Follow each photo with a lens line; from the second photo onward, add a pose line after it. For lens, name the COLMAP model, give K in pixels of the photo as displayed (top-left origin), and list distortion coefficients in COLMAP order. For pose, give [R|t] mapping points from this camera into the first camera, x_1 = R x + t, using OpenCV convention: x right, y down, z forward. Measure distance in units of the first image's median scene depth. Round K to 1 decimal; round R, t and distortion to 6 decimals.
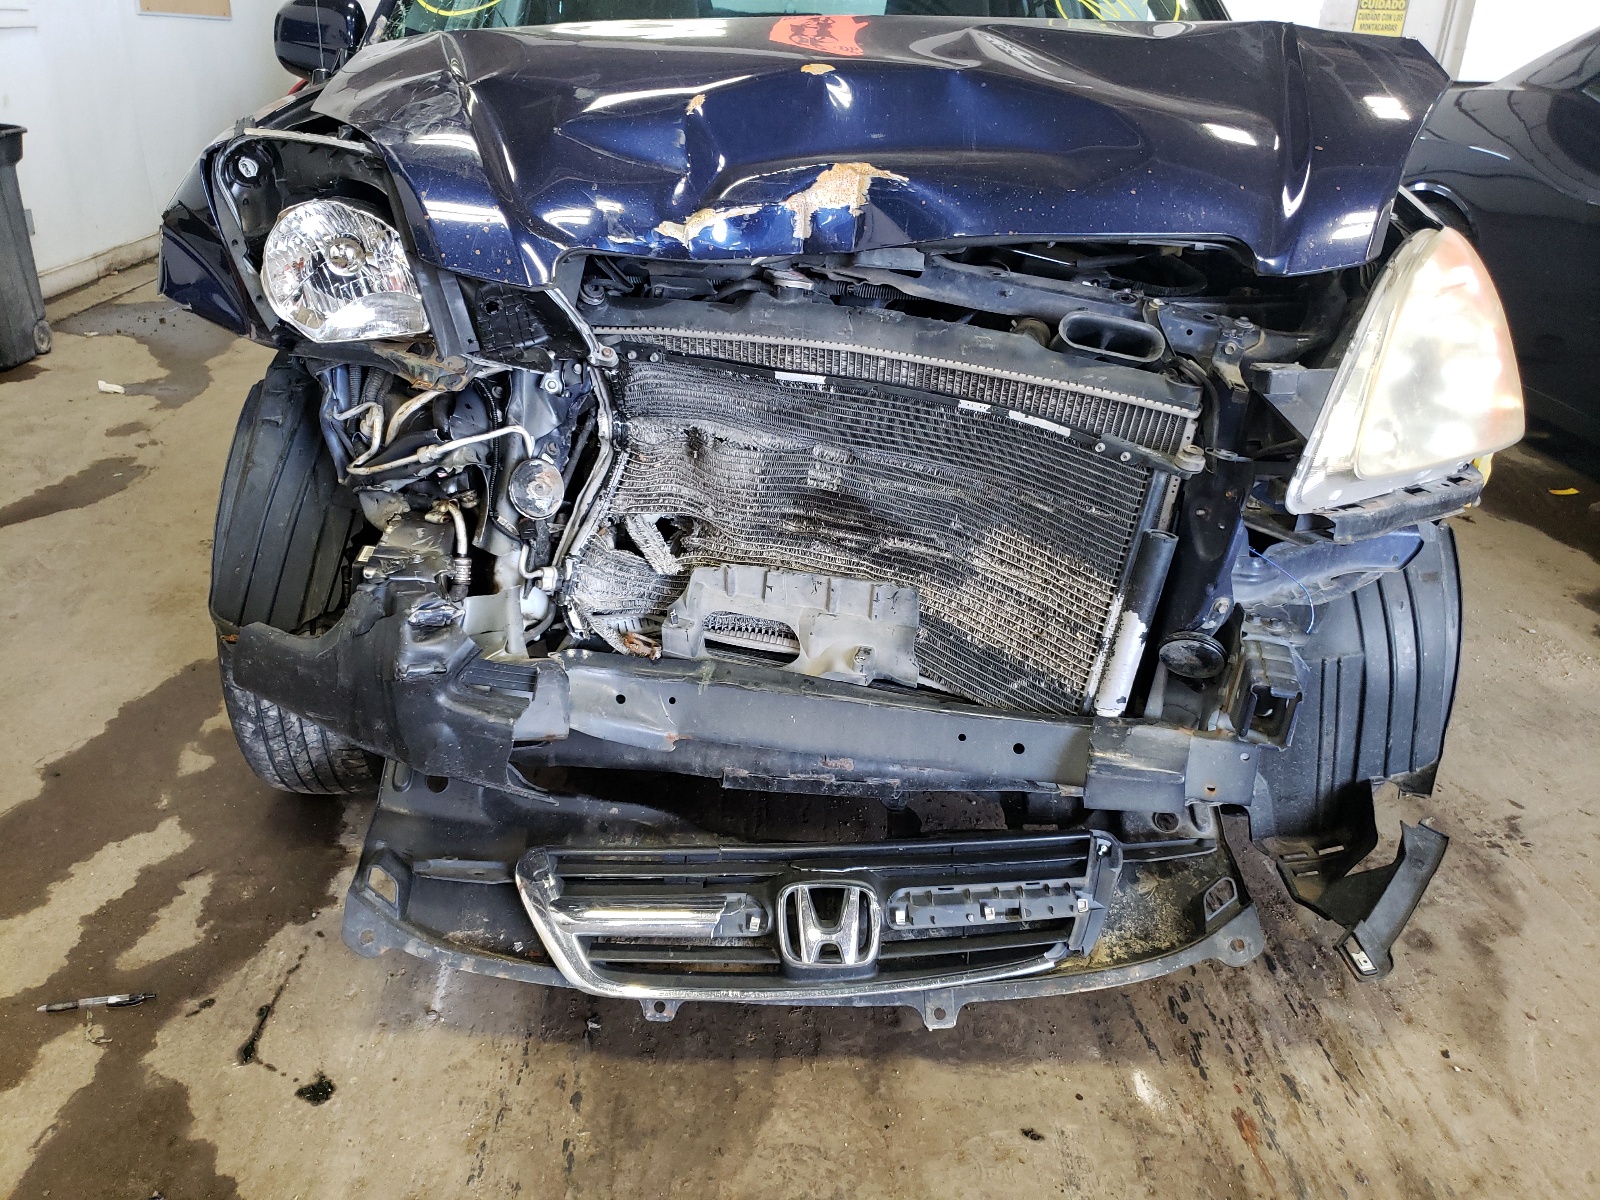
lens RADIAL K [[1234.1, 0, 800.0], [0, 1234.1, 600.0], [0, 0, 1]] dist [0.015035, -0.003169]
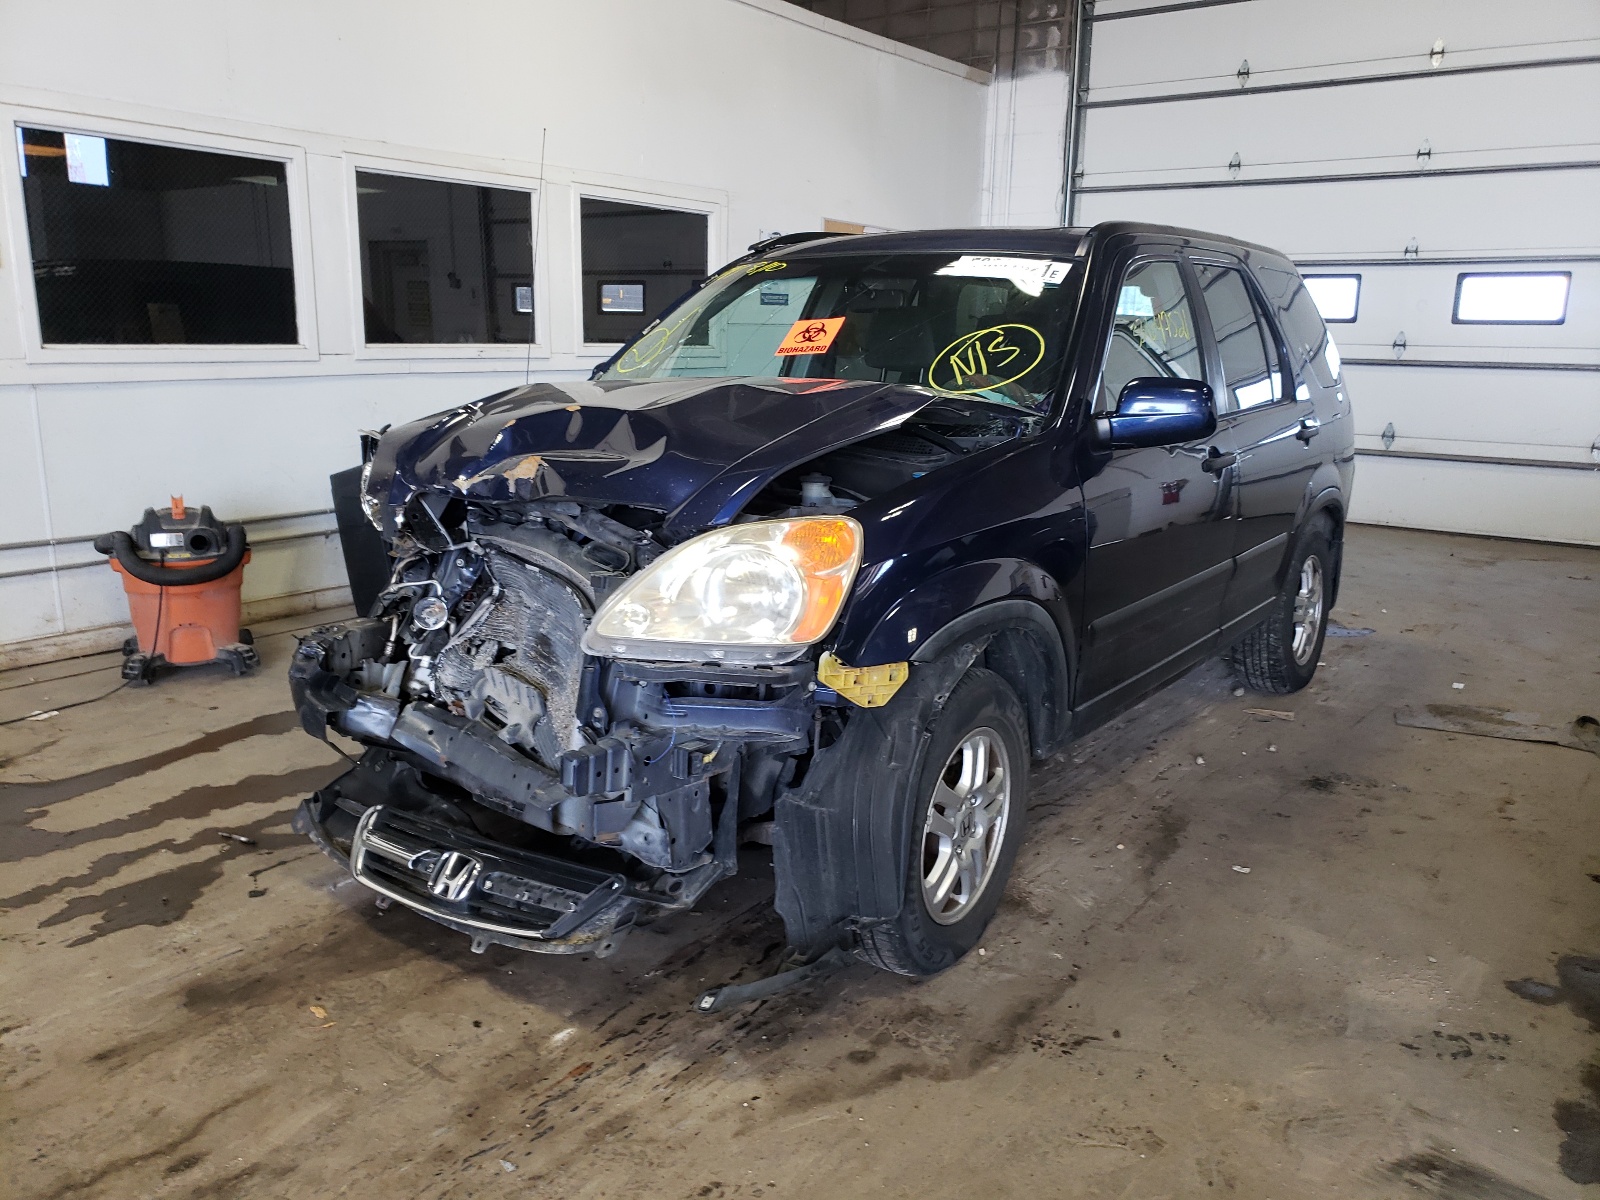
lens RADIAL K [[1281.8, 0, 837.3], [0, 1281.8, 605.9], [0, 0, 1]] dist [-0.005739, -0.006662]
pose [[0.800306, 0.111757, -0.589084, 1.447593], [-0.239293, 0.960374, -0.142898, 0.029686], [0.549772, 0.255326, 0.795336, -0.213229]]
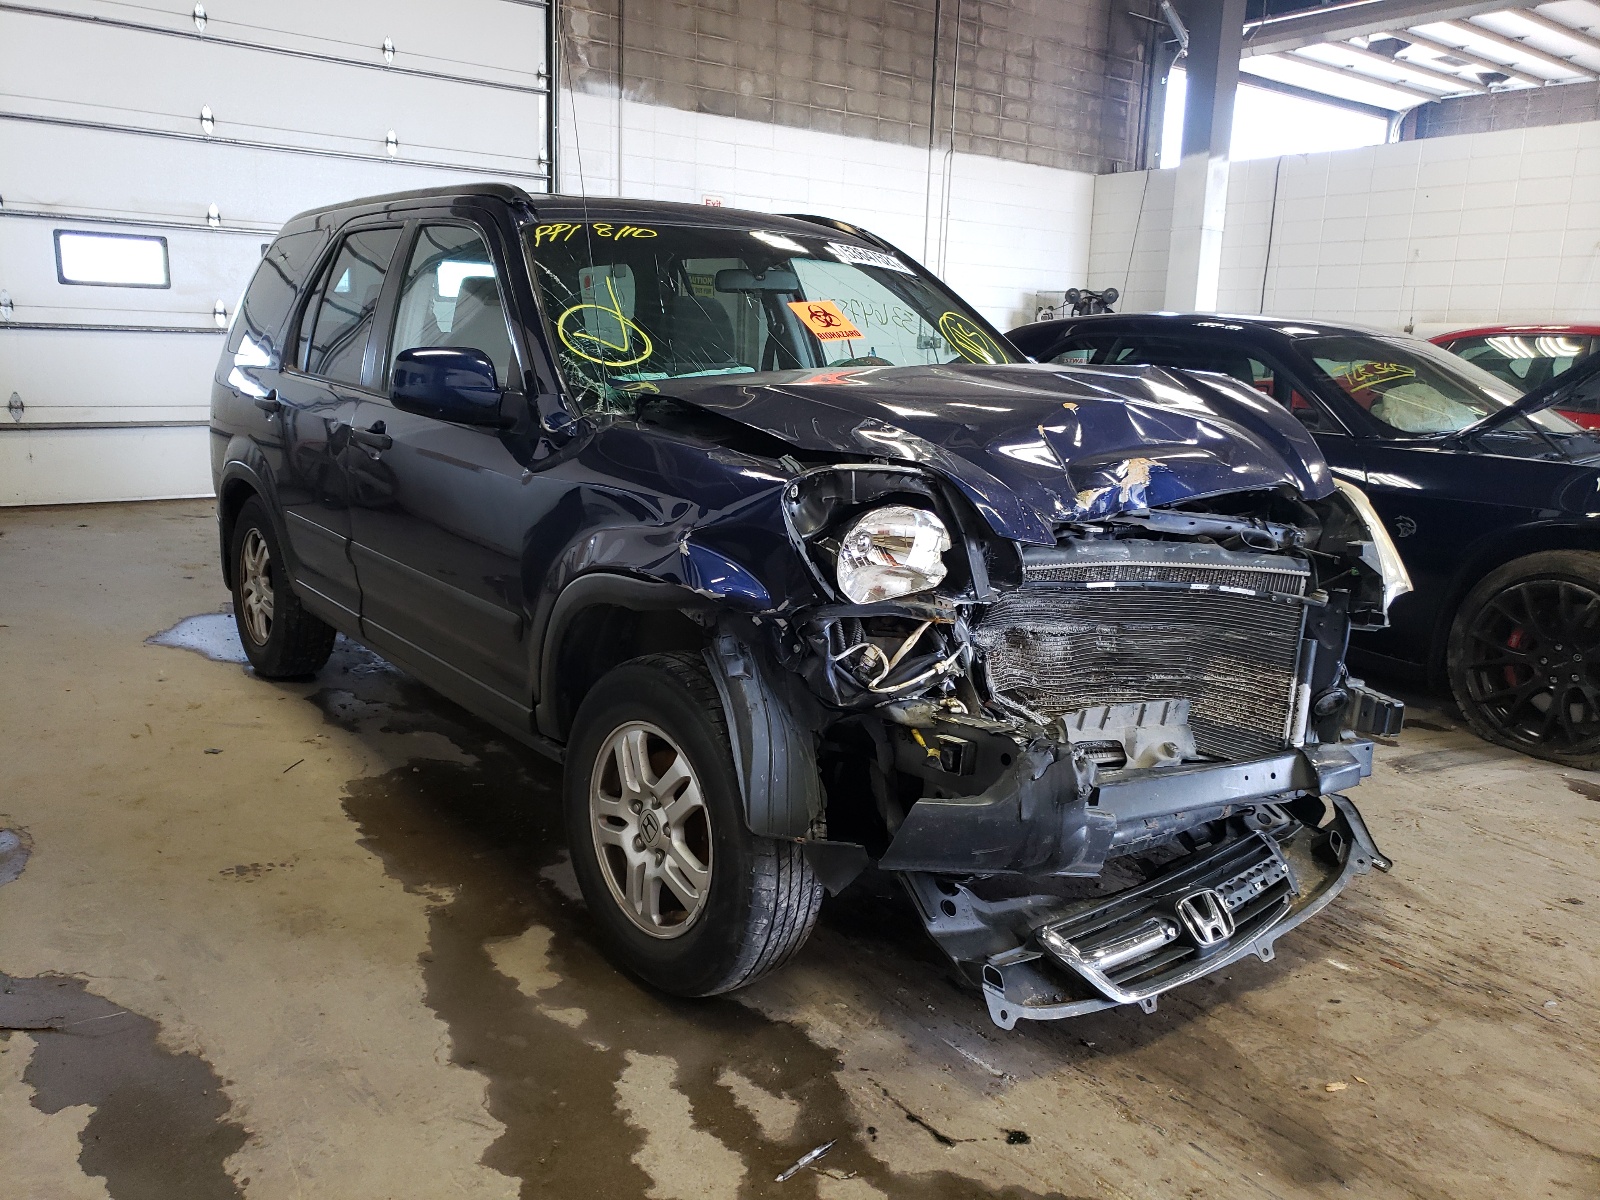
lens RADIAL K [[1234.1, 0, 800.0], [0, 1234.1, 600.0], [0, 0, 1]] dist [0.015035, -0.003169]
pose [[0.815954, -0.131444, 0.562975, -1.238072], [0.232919, 0.966021, -0.112035, -0.072541], [-0.529120, 0.222543, 0.818845, -0.110080]]
